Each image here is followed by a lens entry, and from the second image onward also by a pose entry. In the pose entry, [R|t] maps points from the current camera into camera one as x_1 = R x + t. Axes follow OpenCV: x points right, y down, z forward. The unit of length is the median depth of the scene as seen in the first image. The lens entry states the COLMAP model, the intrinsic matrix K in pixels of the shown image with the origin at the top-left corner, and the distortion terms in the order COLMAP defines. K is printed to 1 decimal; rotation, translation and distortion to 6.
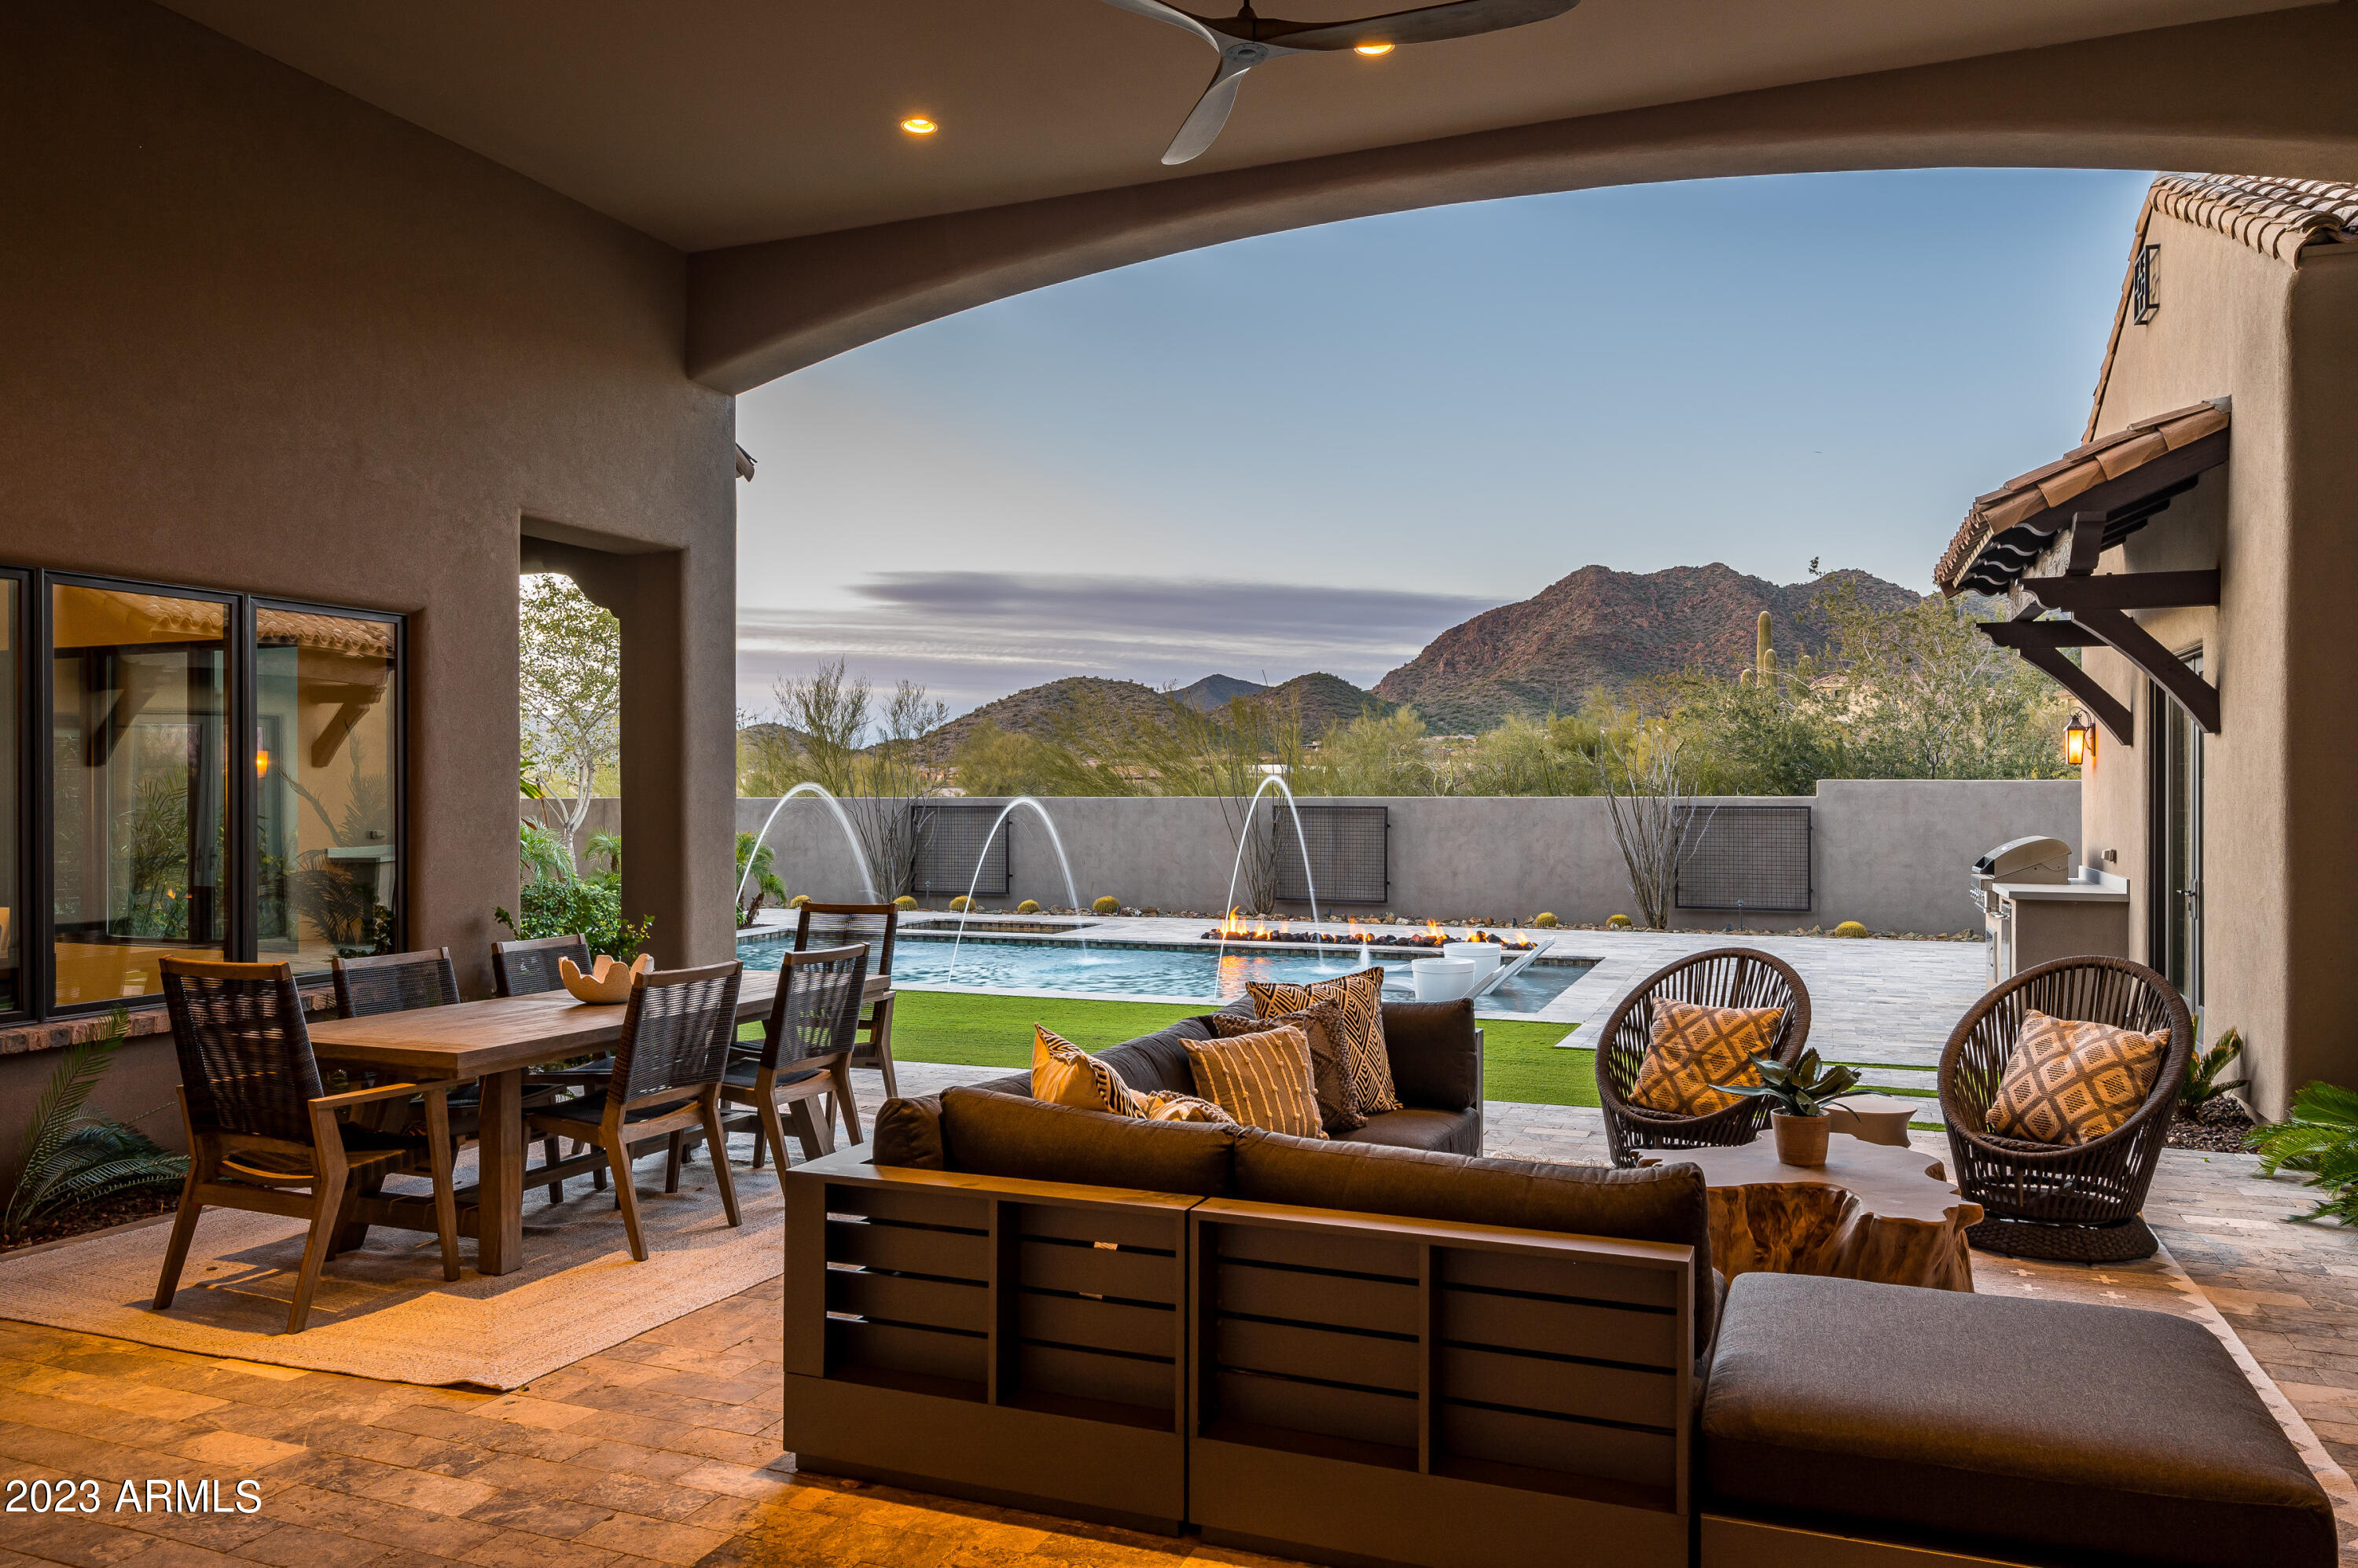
lens RADIAL K [[1607.5, 0, 1179.0], [0, 1607.5, 784.0], [0, 0, 1]] dist [-0.000334, 0.000514]
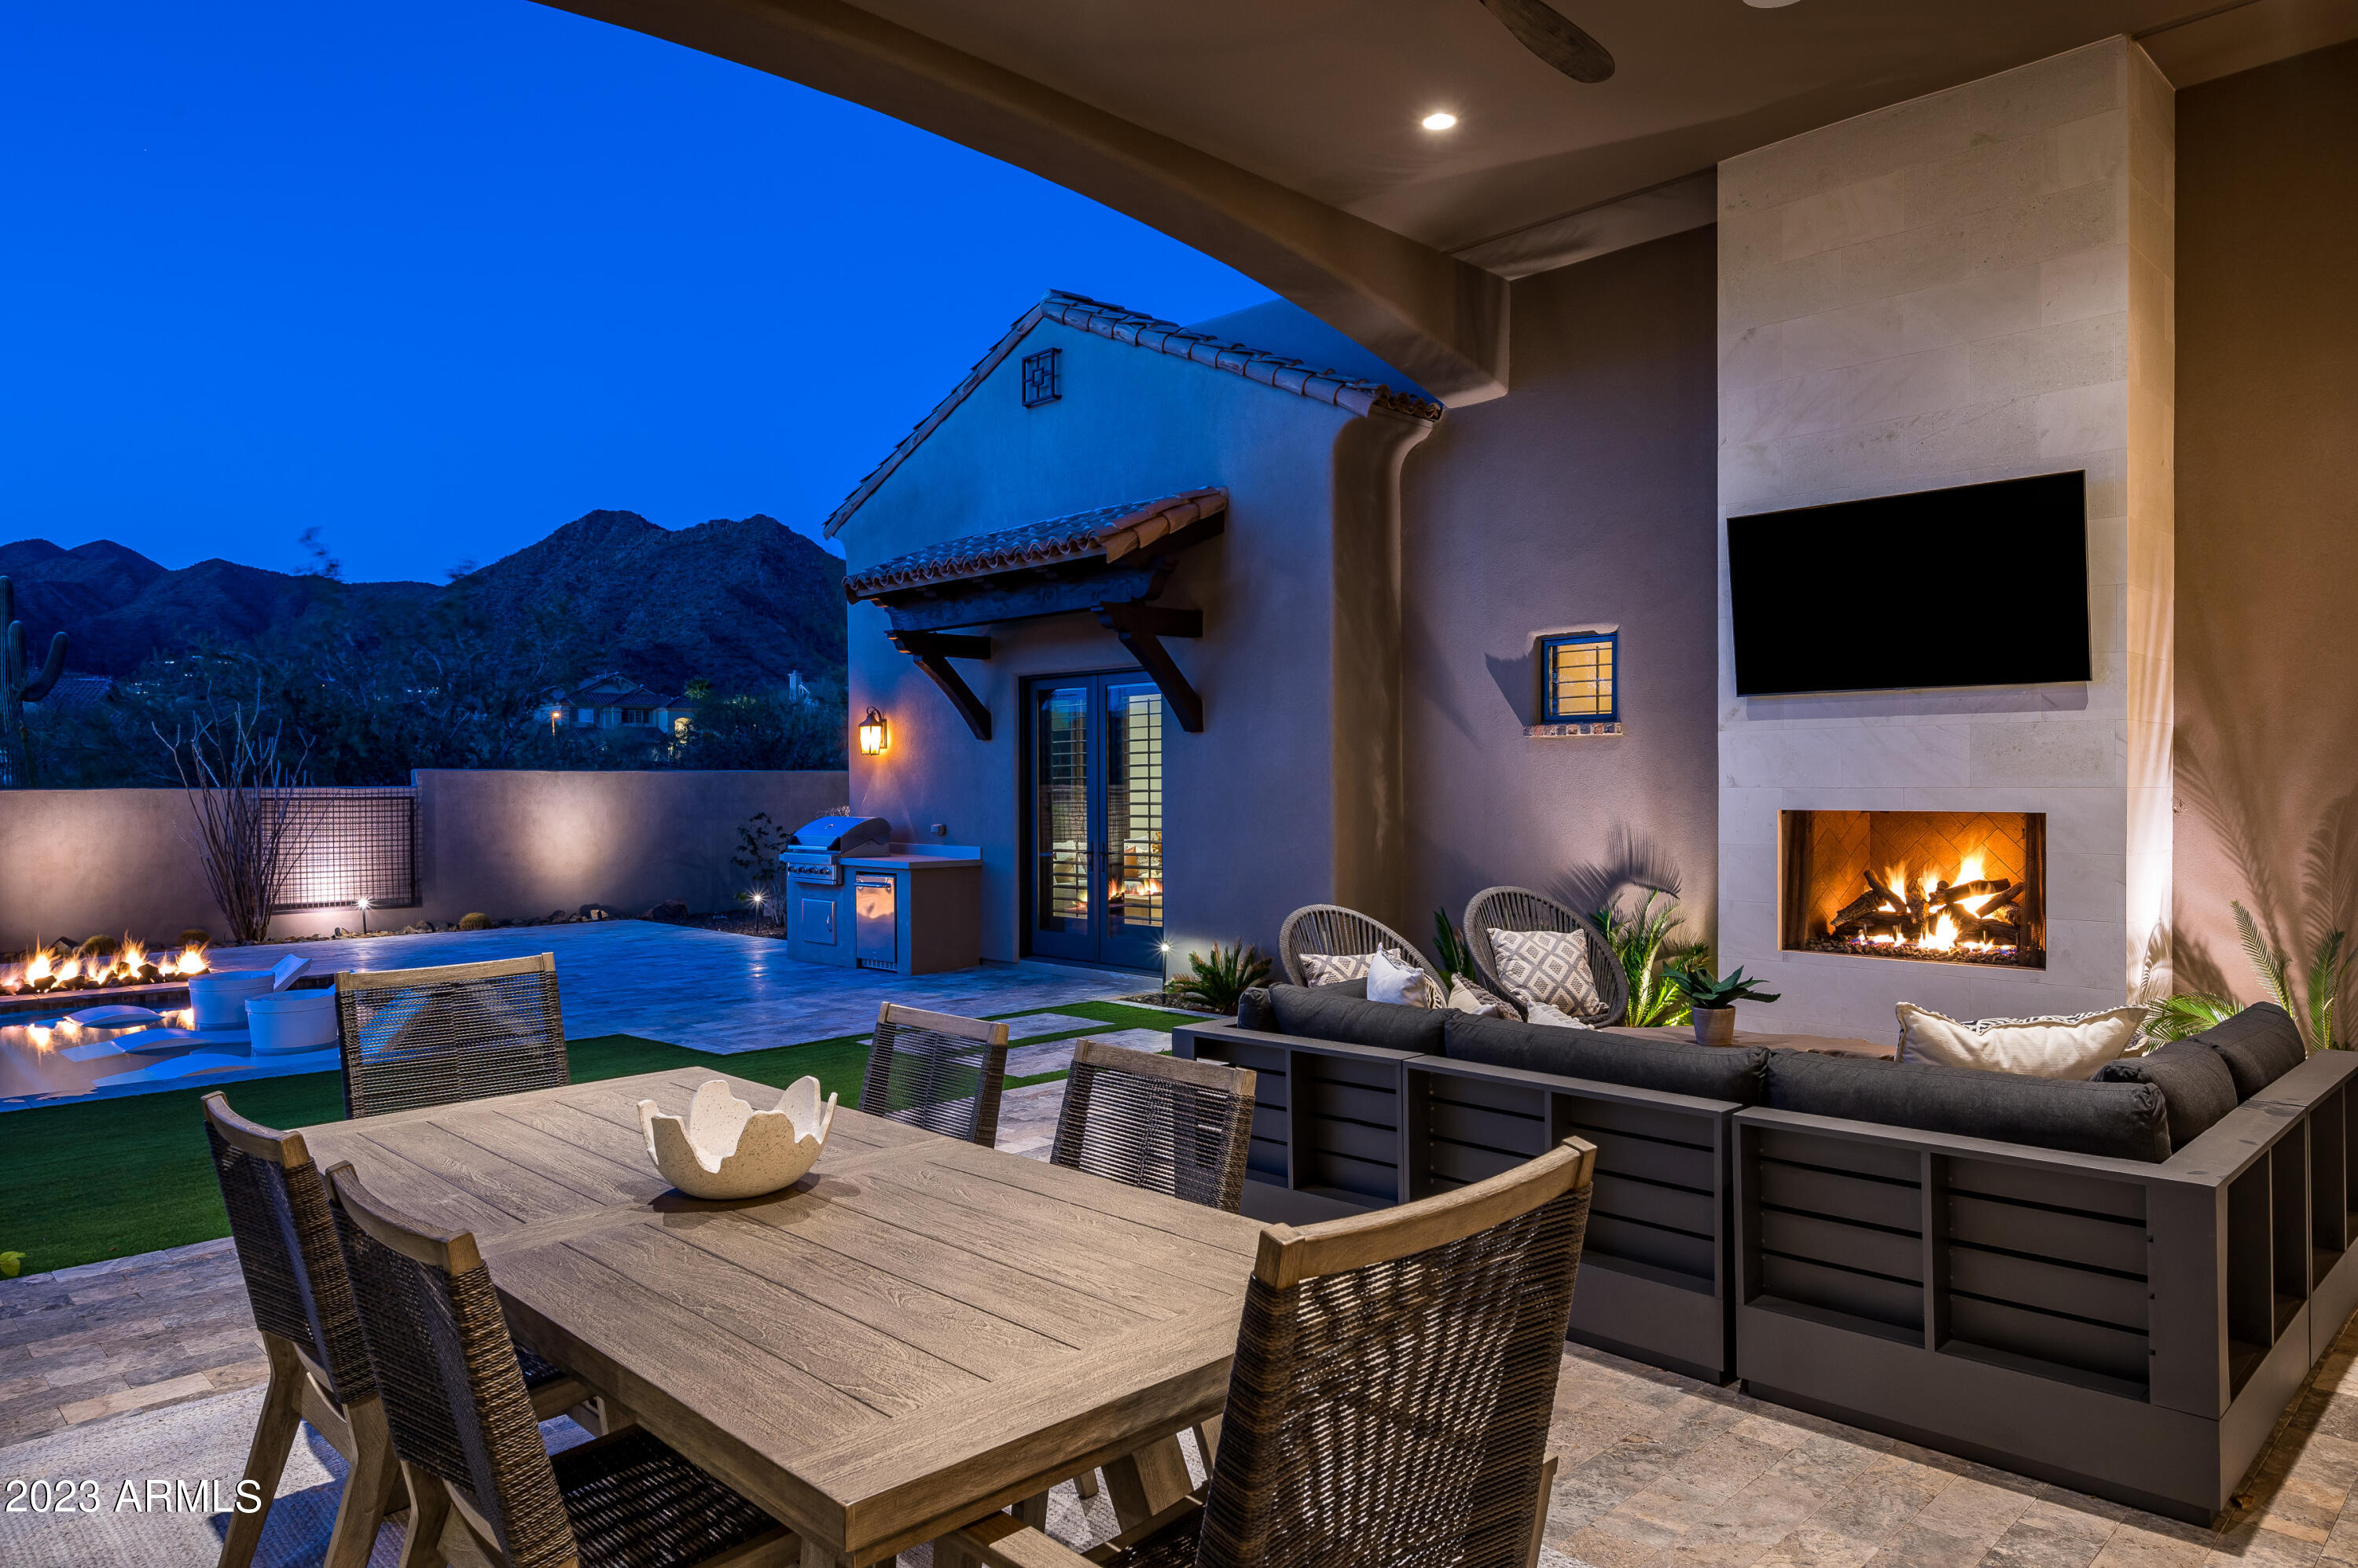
lens RADIAL K [[1479.6, 0, 1191.1], [0, 1479.6, 785.1], [0, 0, 1]] dist [-0.000589, -0.001808]
pose [[0.401546, -0.002468, 0.915836, -0.784428], [0.000186, 0.999997, 0.002614, 0.015857], [-0.915839, -0.000879, 0.401545, 0.782236]]
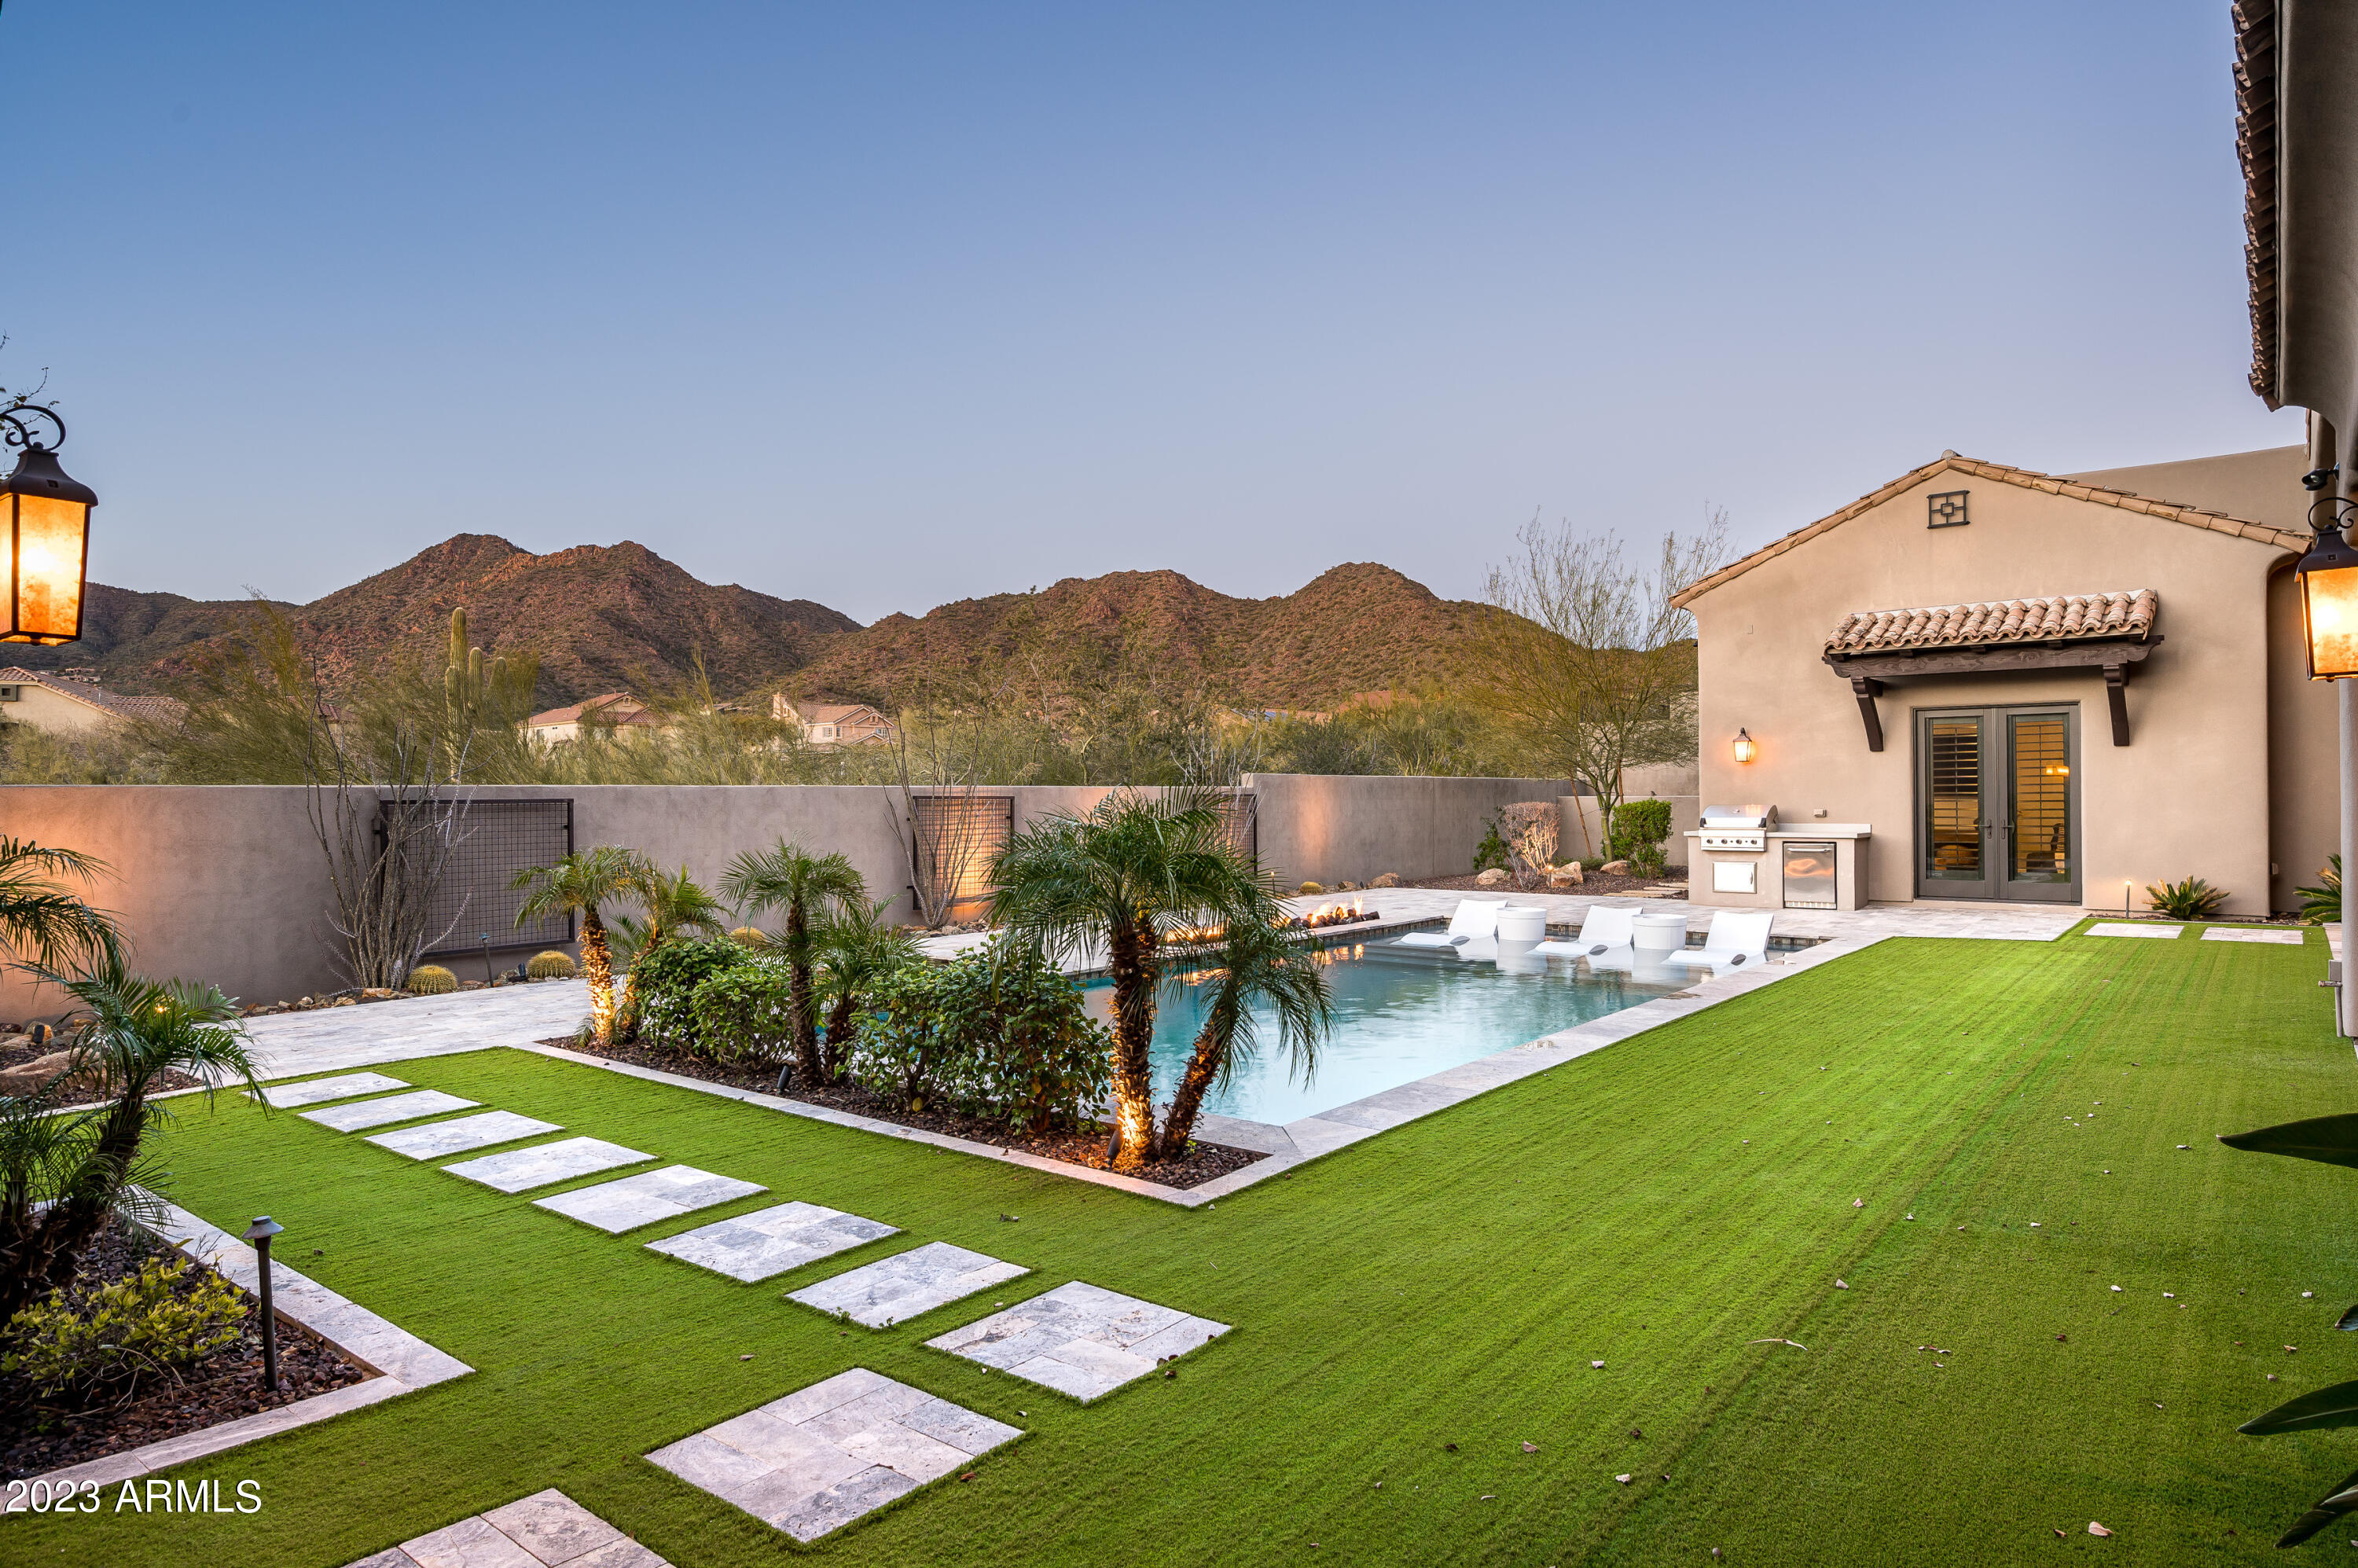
lens RADIAL K [[1374.5, 0, 1181.2], [0, 1374.5, 782.0], [0, 0, 1]] dist [-0.007653, -0.000502]
pose [[0.292300, 0.009605, 0.956278, -2.243037], [0.001420, 0.999944, -0.010478, 0.053064], [-0.956326, 0.004421, 0.292270, 2.583907]]
